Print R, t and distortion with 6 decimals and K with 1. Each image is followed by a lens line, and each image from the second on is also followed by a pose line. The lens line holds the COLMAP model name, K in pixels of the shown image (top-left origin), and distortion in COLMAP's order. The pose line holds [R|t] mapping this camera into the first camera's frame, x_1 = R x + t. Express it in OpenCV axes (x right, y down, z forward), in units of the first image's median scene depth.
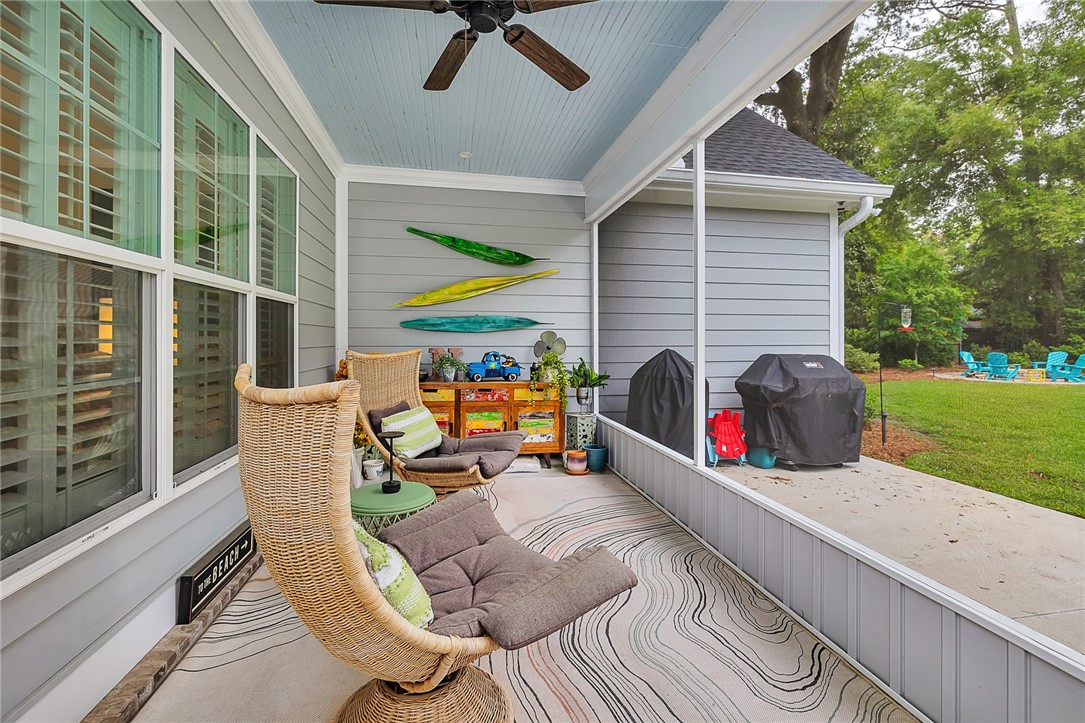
lens RADIAL K [[473.7, 0, 538.4], [0, 473.7, 340.1], [0, 0, 1]] dist [-0.014737, -0.000574]
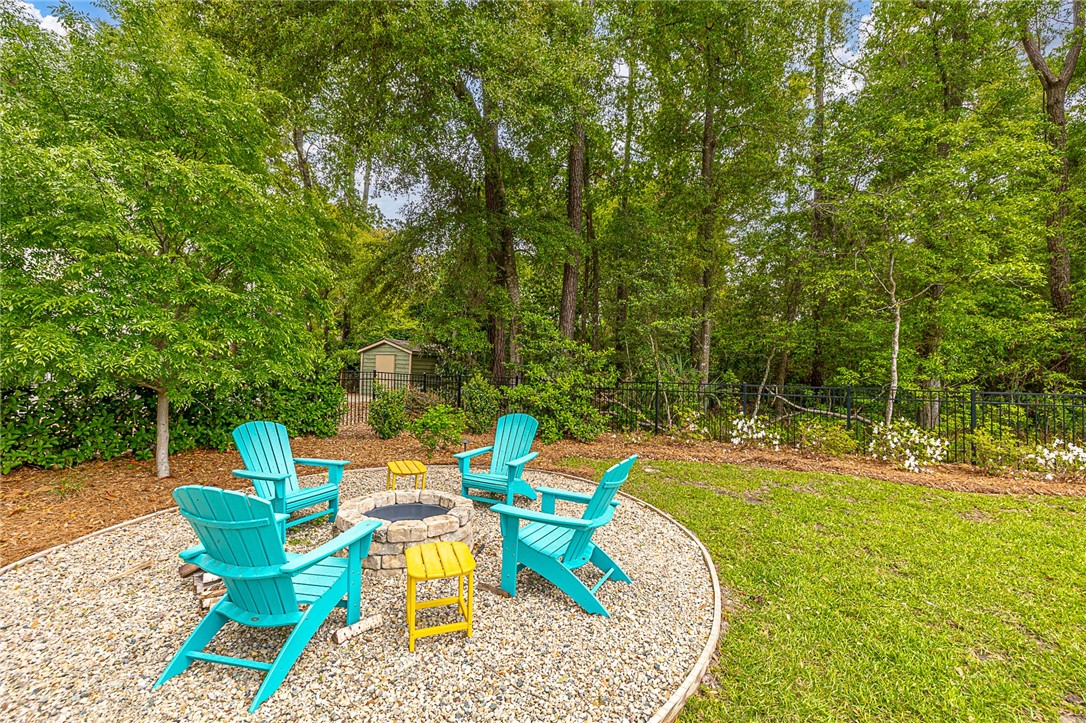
lens RADIAL K [[456.0, 0, 543.2], [0, 456.0, 360.6], [0, 0, 1]] dist [0.000362, -0.000281]
pose [[0.607290, 0.025160, 0.794082, 0.704201], [-0.018645, 0.999674, -0.017415, -0.006598], [-0.794262, -0.004229, 0.607561, 0.636996]]
